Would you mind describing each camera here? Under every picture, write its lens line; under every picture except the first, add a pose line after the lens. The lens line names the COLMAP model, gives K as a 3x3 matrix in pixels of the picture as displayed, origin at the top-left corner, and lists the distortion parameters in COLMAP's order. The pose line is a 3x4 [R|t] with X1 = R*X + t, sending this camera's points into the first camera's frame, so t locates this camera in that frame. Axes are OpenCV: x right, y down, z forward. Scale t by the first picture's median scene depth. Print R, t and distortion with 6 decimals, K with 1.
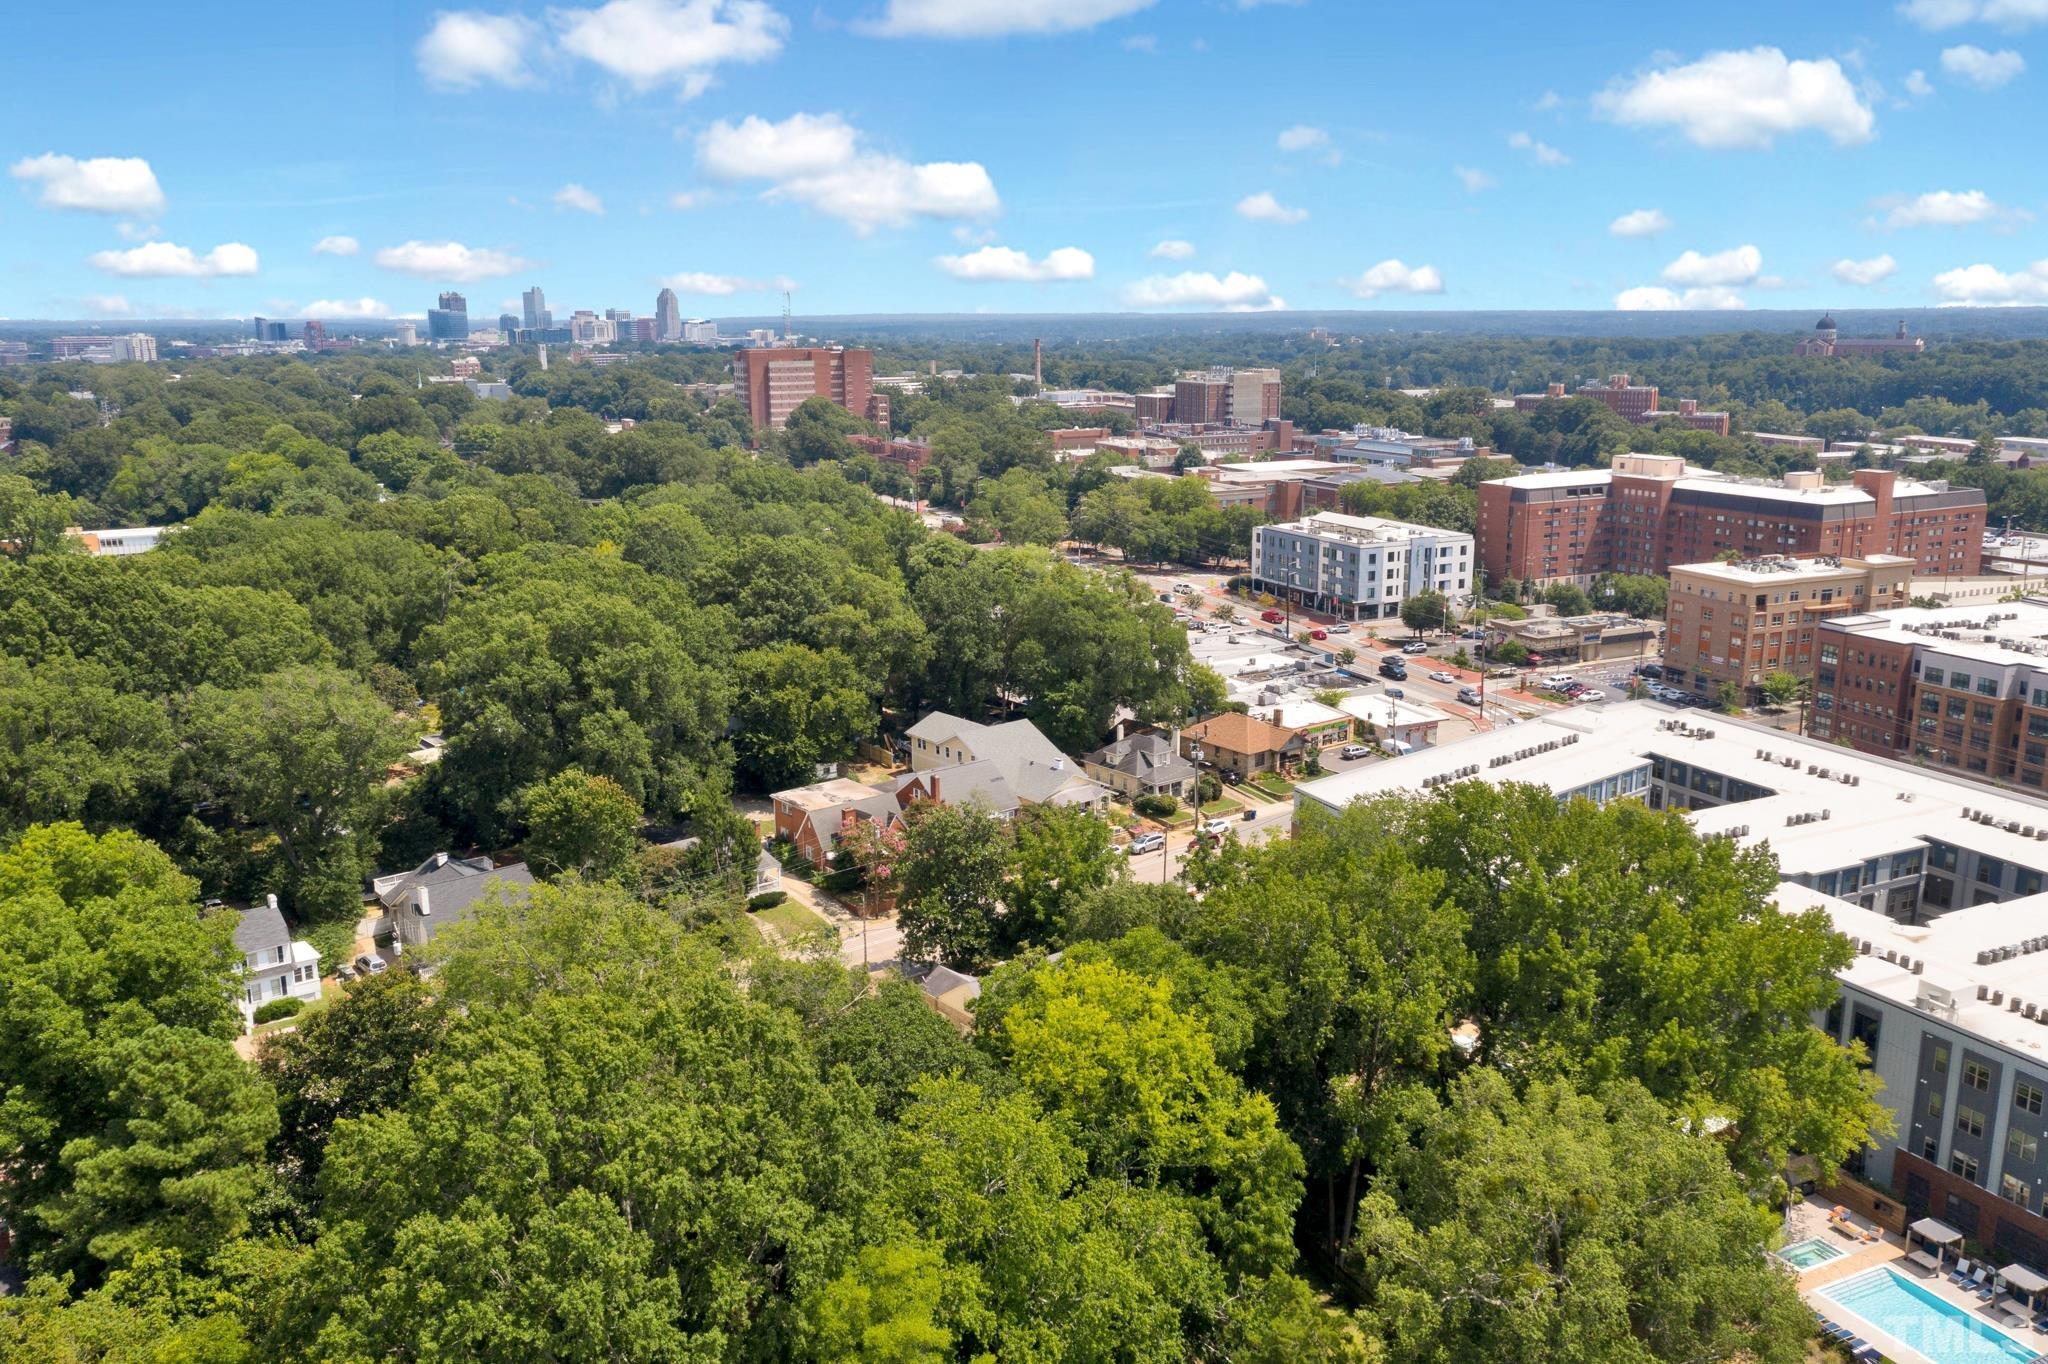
lens RADIAL K [[1616.1, 0, 1012.4], [0, 1616.1, 693.9], [0, 0, 1]] dist [-0.001980, 0.023196]
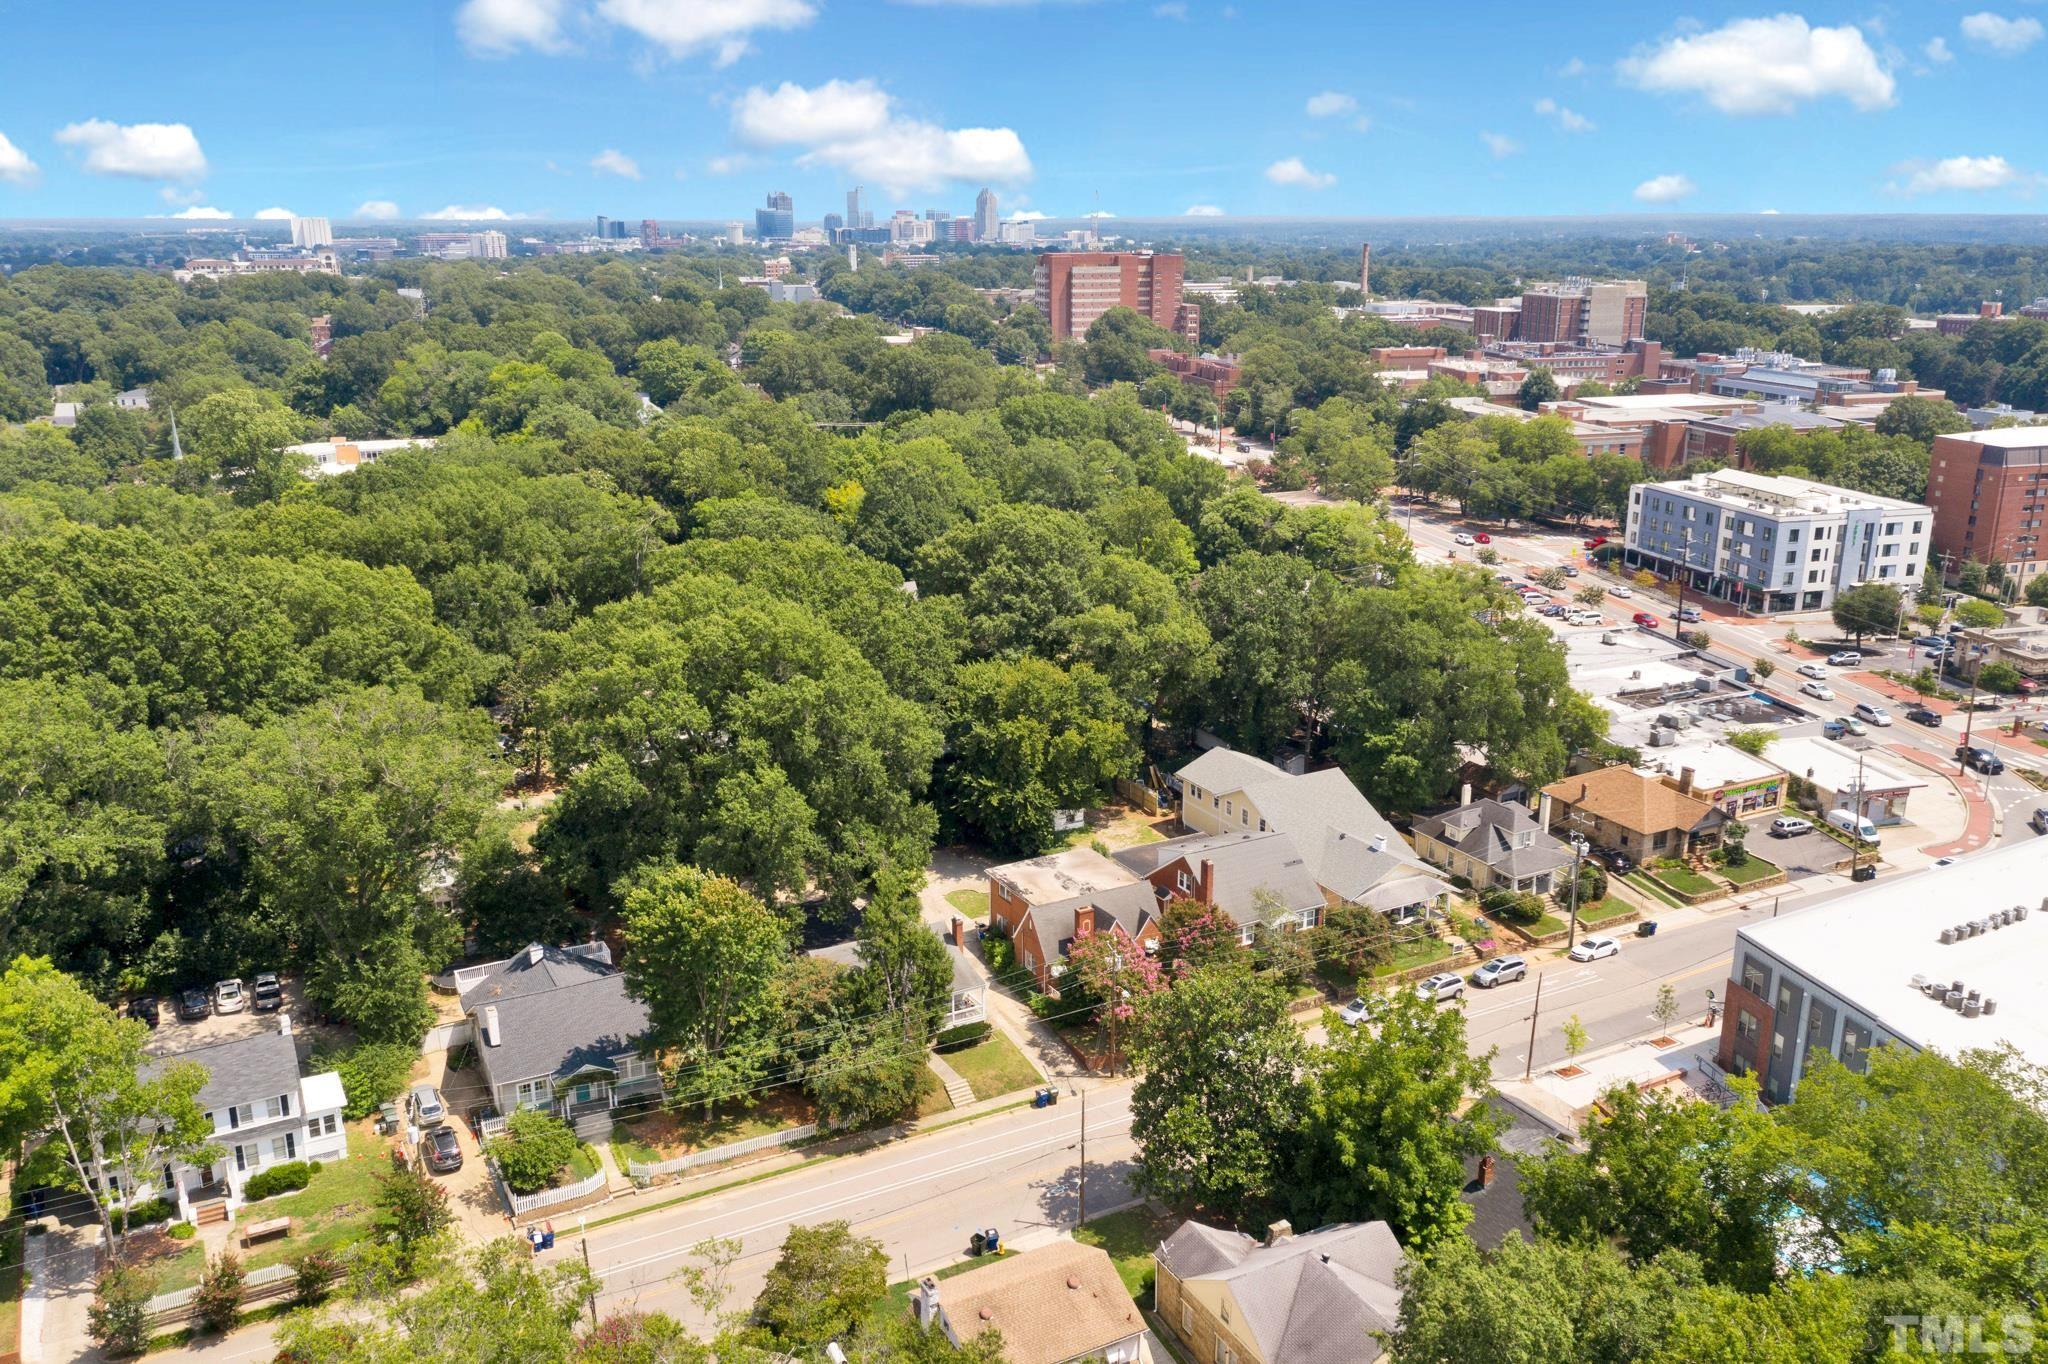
lens RADIAL K [[1616.1, 0, 1018.6], [0, 1616.1, 688.0], [0, 0, 1]] dist [-0.001980, 0.023196]
pose [[0.982438, 0.057028, -0.177662, -0.004083], [-0.047383, 0.997188, 0.058068, -0.040911], [0.180474, -0.048630, 0.982377, 0.169688]]
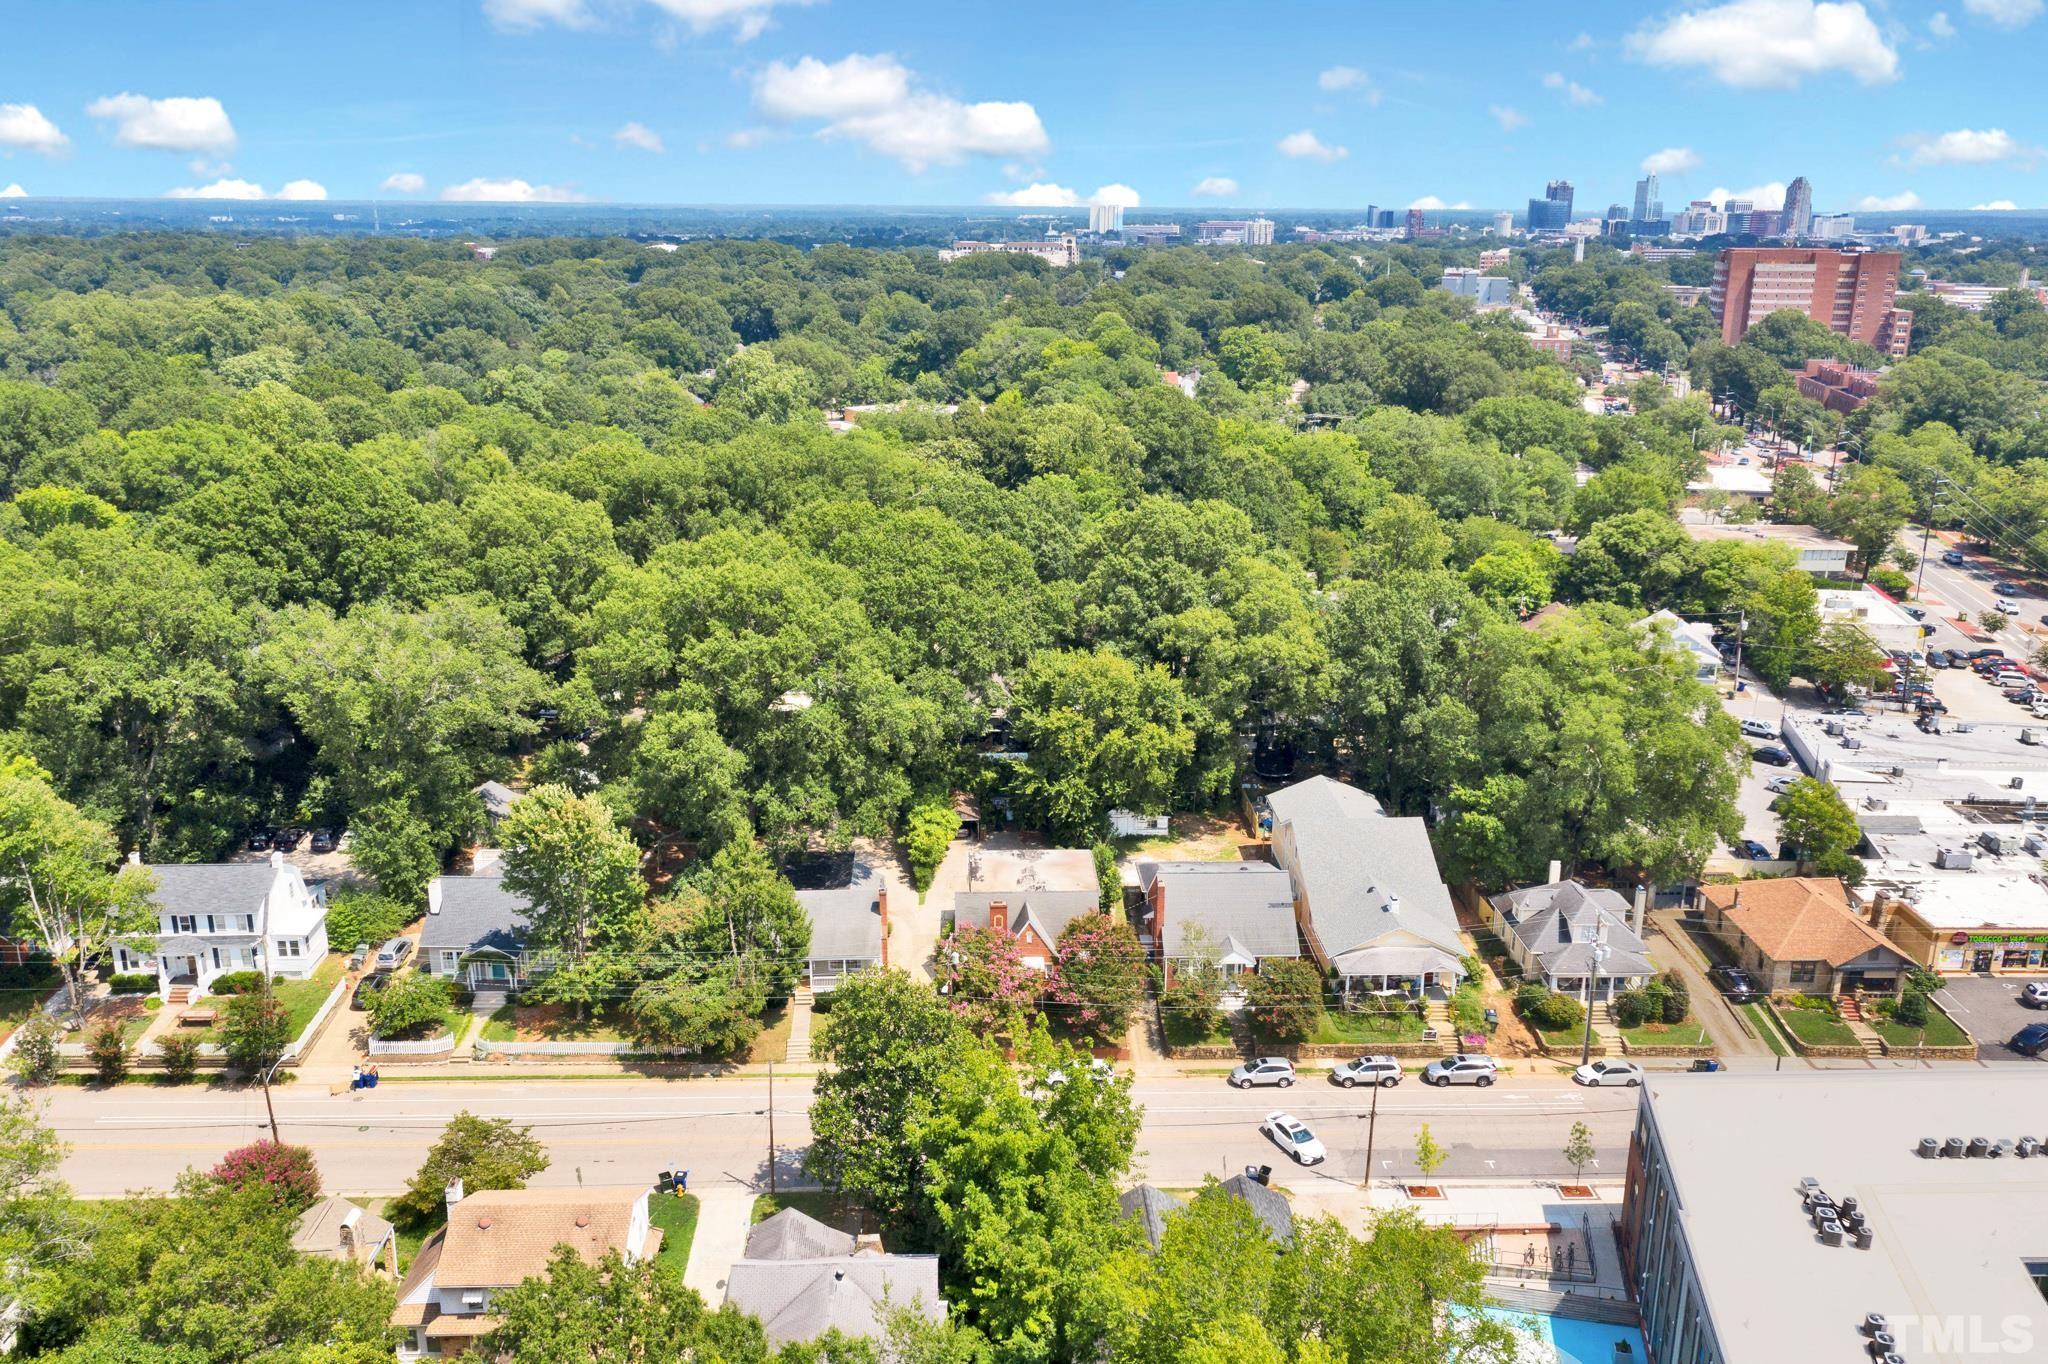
lens RADIAL K [[1616.1, 0, 1028.6], [0, 1616.1, 696.5], [0, 0, 1]] dist [-0.001980, 0.023196]
pose [[0.798208, 0.187265, -0.572535, 0.179044], [-0.149861, 0.982302, 0.112362, -0.059980], [0.583443, -0.003888, 0.812145, 0.255555]]
